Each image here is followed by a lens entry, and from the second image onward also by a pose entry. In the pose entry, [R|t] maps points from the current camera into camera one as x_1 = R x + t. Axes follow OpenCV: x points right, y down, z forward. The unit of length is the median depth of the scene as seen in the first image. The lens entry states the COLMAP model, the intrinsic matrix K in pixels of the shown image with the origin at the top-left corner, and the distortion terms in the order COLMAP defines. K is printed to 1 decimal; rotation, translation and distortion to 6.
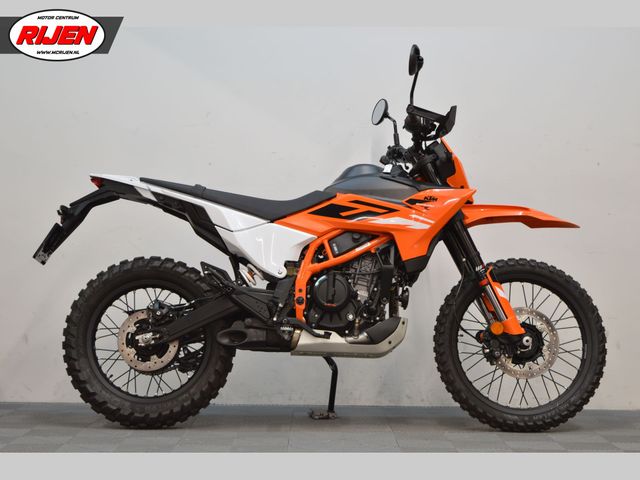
lens RADIAL K [[1366.7, 0, 320.0], [0, 1366.7, 240.0], [0, 0, 1]] dist [0.053622, -0.055228]
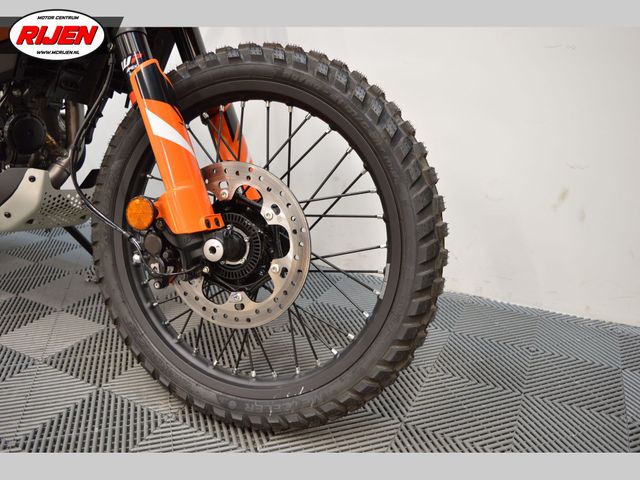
lens RADIAL K [[512.6, 0, 319.4], [0, 512.6, 225.1], [0, 0, 1]] dist [-0.003559, -0.341554]
pose [[0.897894, 0.135114, -0.418964, 0.241063], [-0.010156, 0.957837, 0.287132, 0.022754], [0.440095, -0.253559, 0.861408, 0.880136]]
